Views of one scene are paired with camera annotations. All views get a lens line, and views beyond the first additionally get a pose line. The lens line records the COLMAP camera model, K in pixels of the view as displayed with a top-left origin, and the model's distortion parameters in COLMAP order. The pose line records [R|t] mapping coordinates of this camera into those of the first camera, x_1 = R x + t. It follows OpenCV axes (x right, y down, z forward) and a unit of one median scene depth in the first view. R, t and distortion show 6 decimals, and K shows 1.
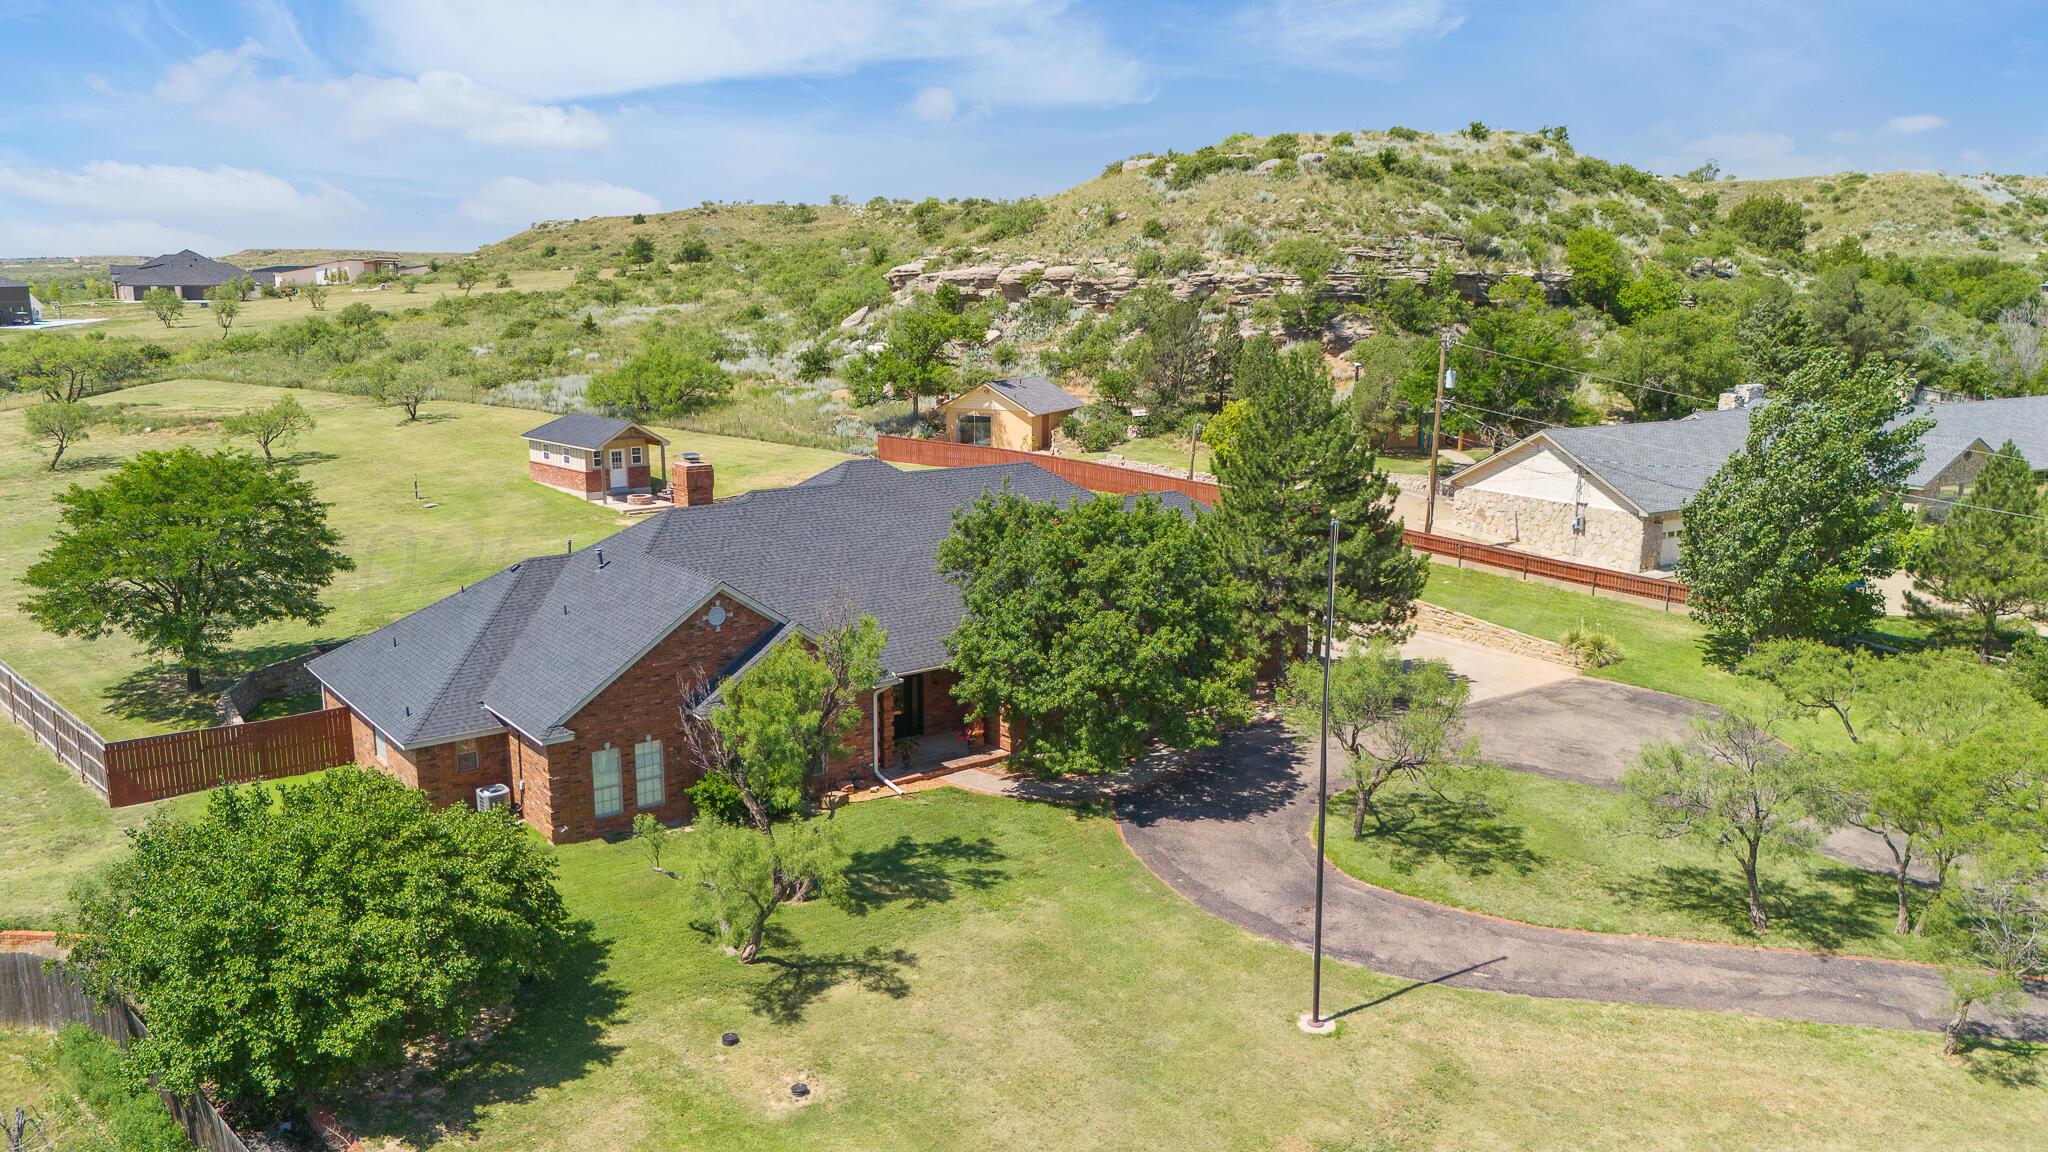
lens RADIAL K [[1511.2, 0, 1010.3], [0, 1511.2, 573.7], [0, 0, 1]] dist [0.059228, -0.048913]
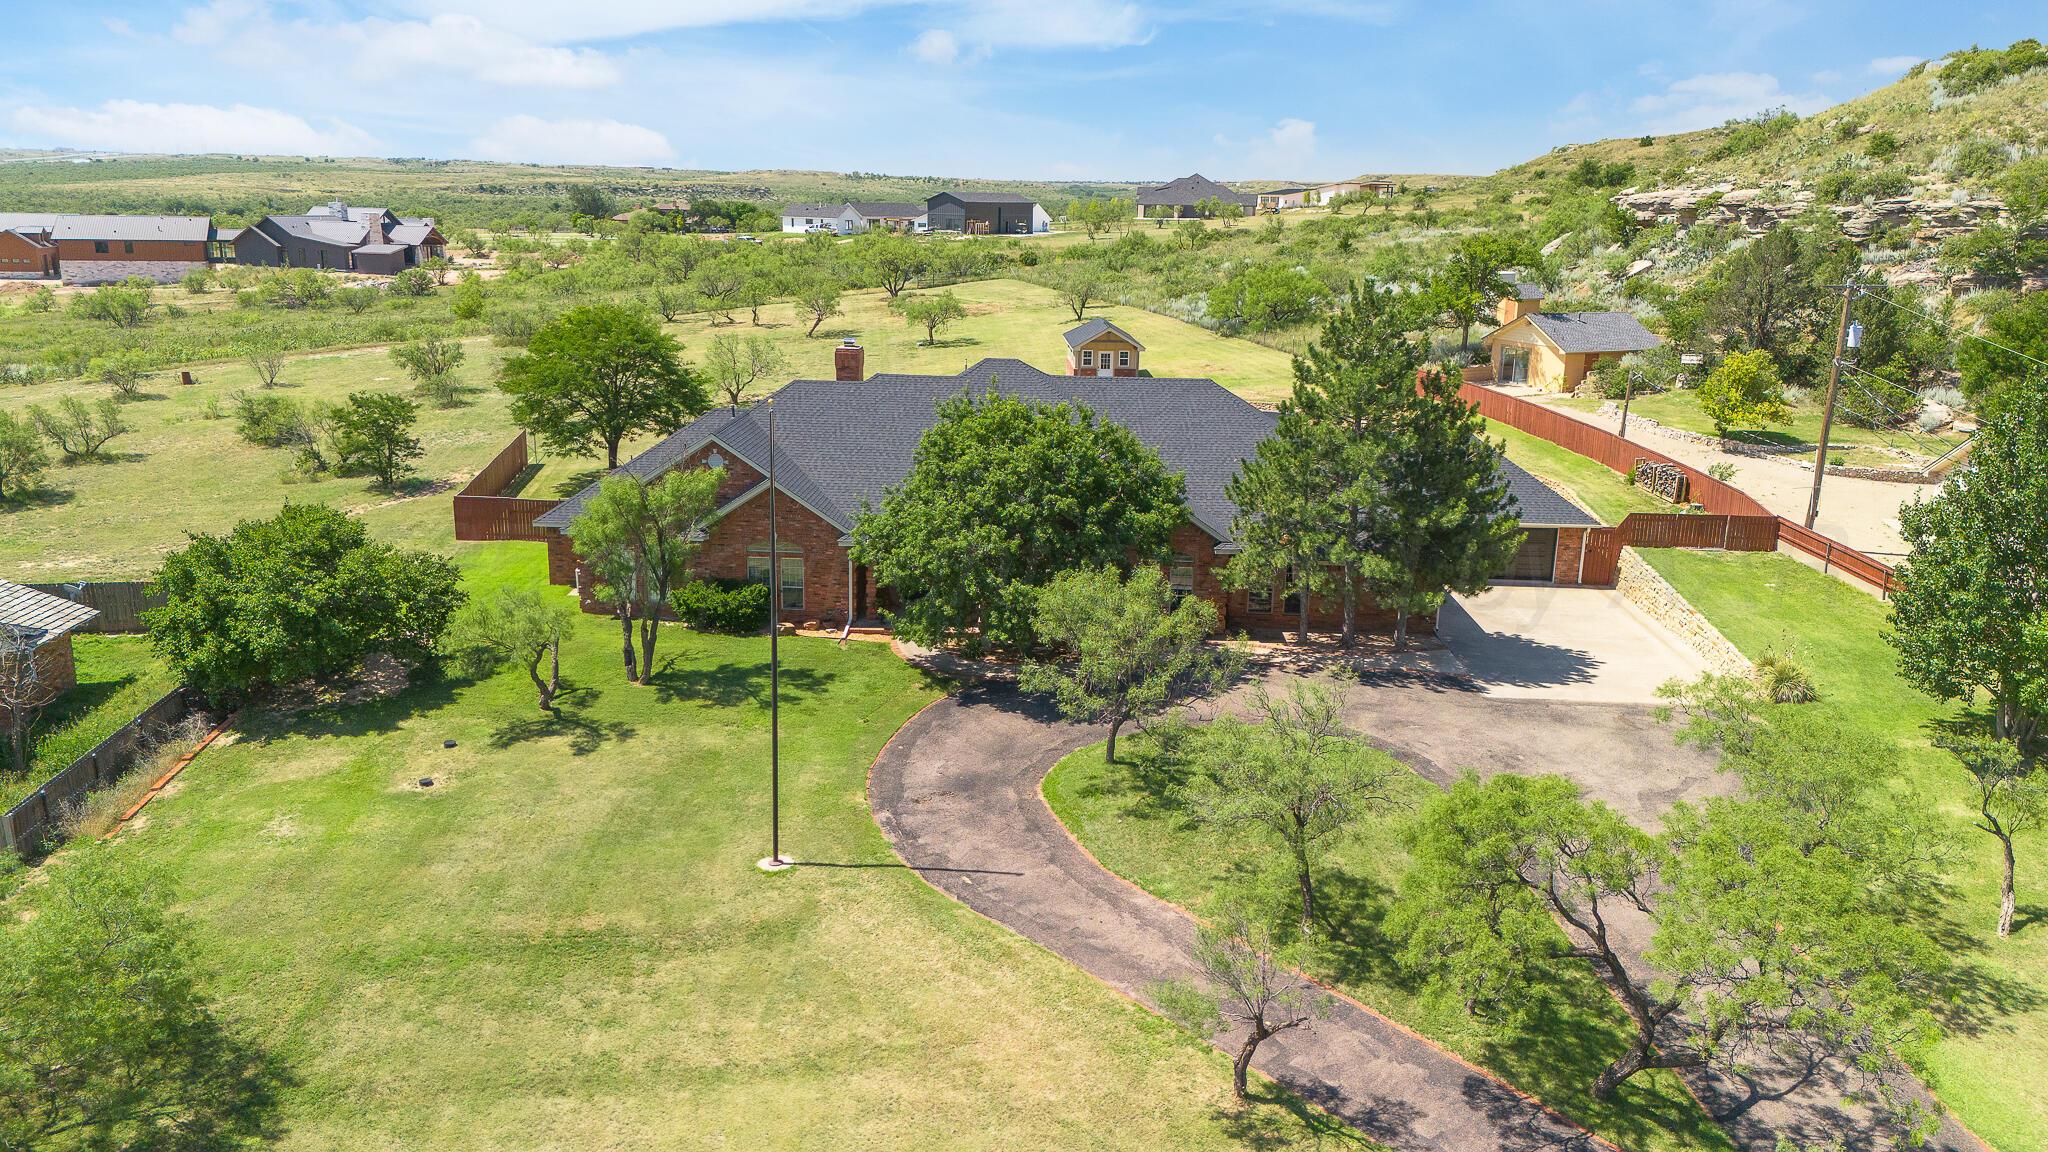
lens RADIAL K [[1511.2, 0, 1028.2], [0, 1511.2, 567.3], [0, 0, 1]] dist [0.059228, -0.048913]
pose [[0.777470, 0.165934, -0.606635, 0.300747], [-0.139957, 0.986028, 0.090340, -0.013506], [0.613149, 0.014667, 0.789831, 0.069893]]
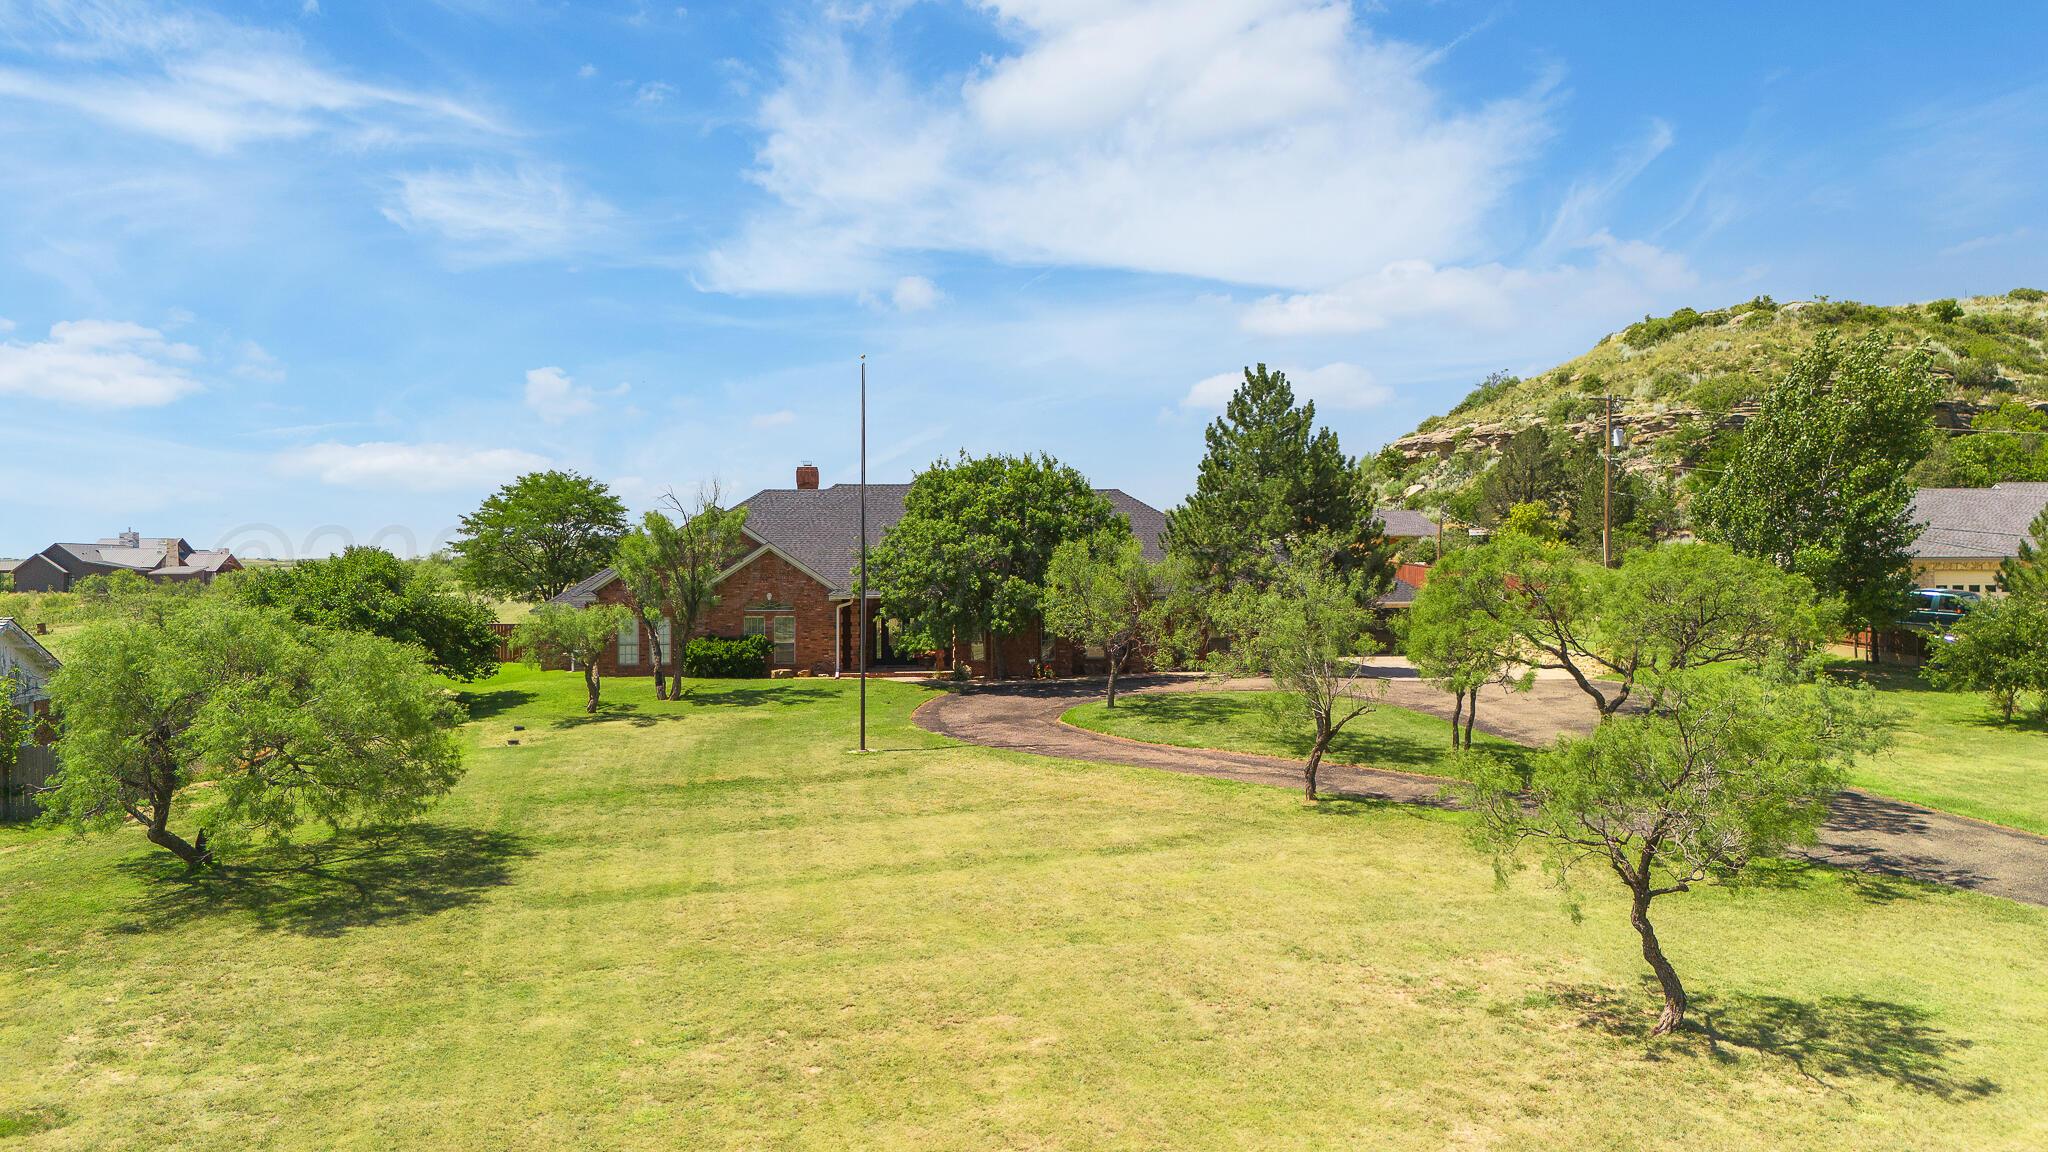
lens RADIAL K [[1511.2, 0, 1027.8], [0, 1511.2, 563.6], [0, 0, 1]] dist [0.059228, -0.048913]
pose [[0.866696, -0.007998, -0.498772, 0.296760], [-0.090536, 0.980743, -0.173049, 0.106527], [0.490552, 0.195138, 0.849282, -0.019353]]
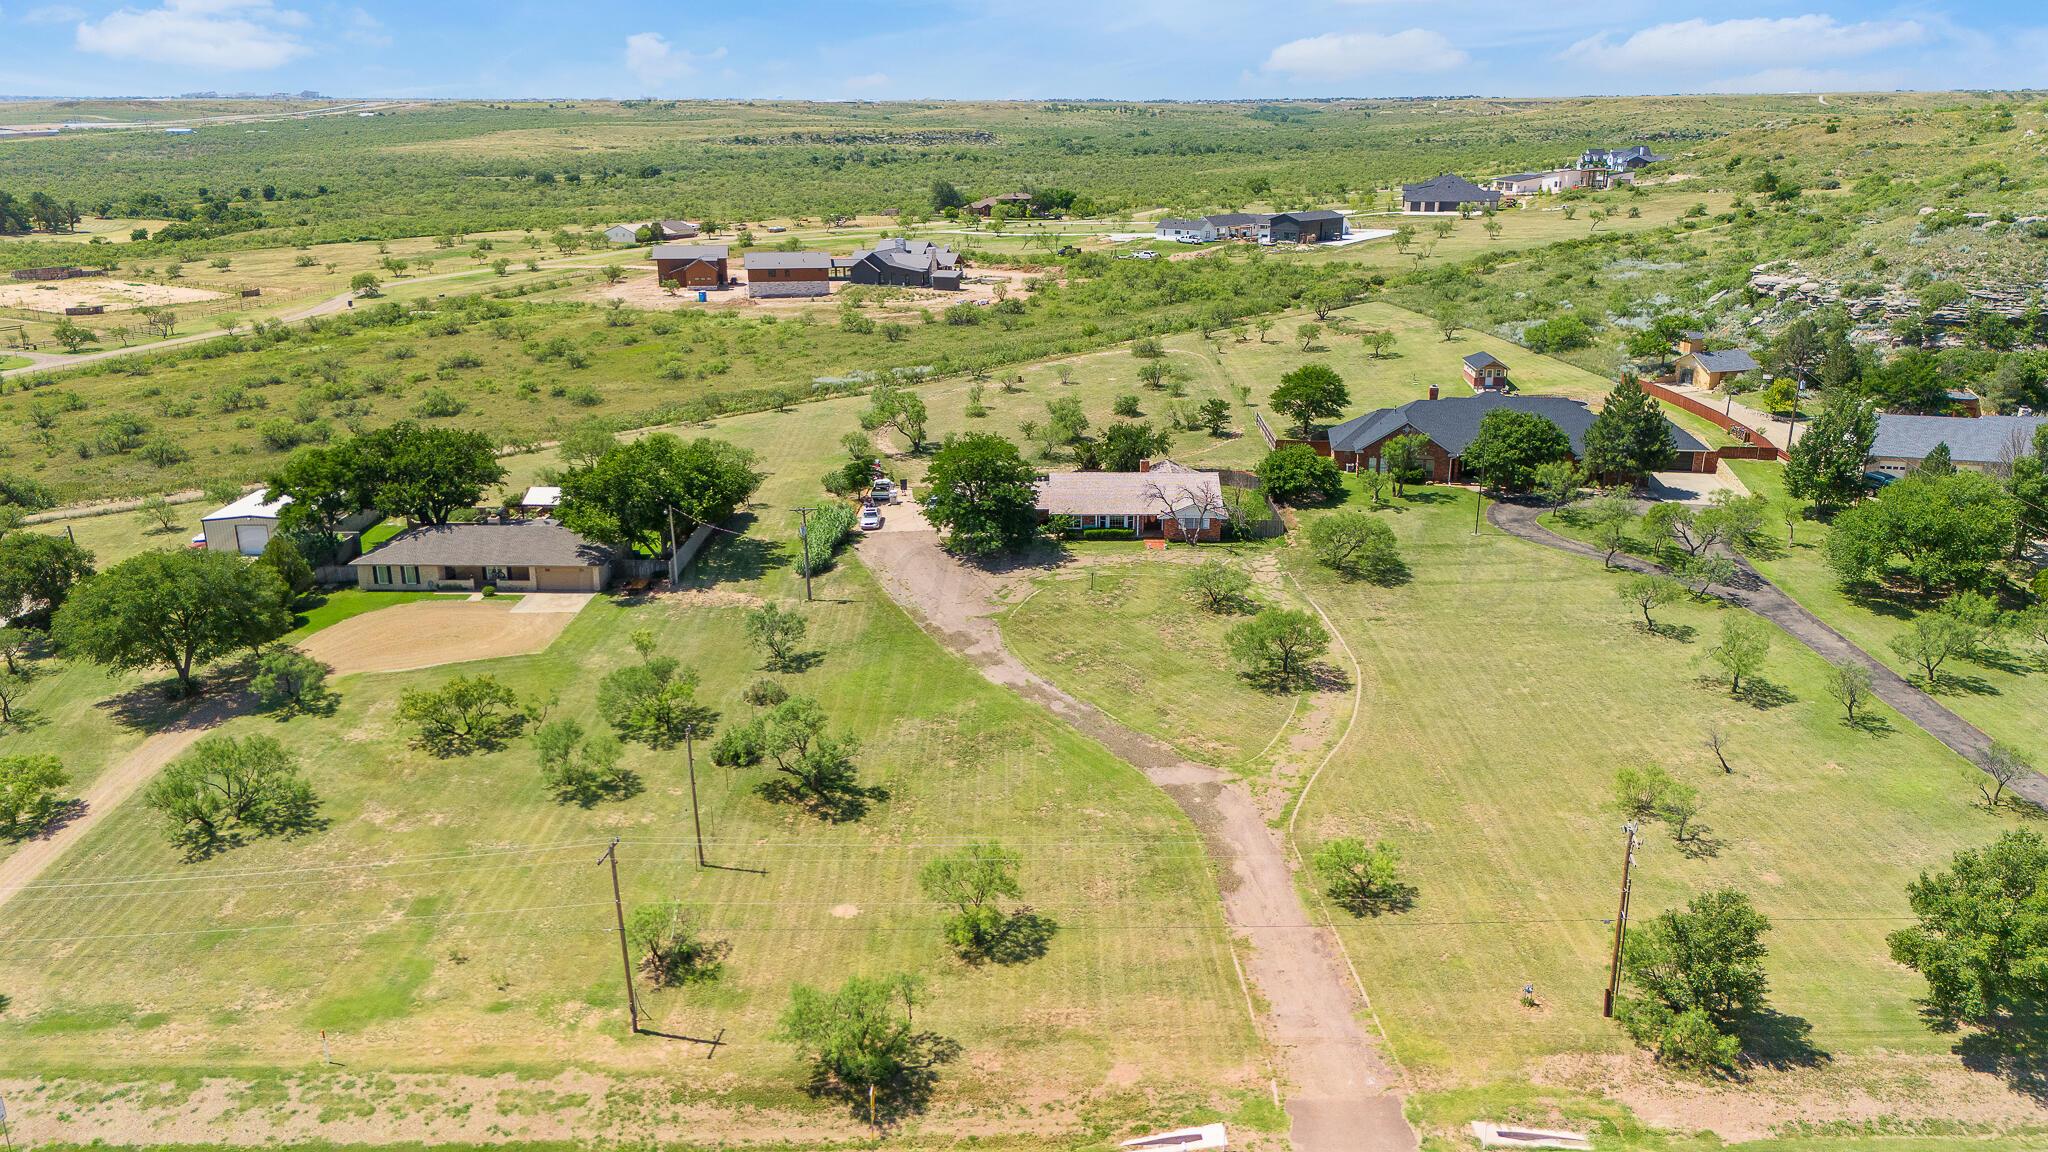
lens RADIAL K [[1511.2, 0, 1021.3], [0, 1511.2, 580.7], [0, 0, 1]] dist [0.059228, -0.048913]
pose [[0.700379, 0.212335, -0.681456, 0.717743], [-0.136357, 0.976946, 0.164263, -0.037808], [0.700625, -0.022126, 0.713186, -0.962079]]
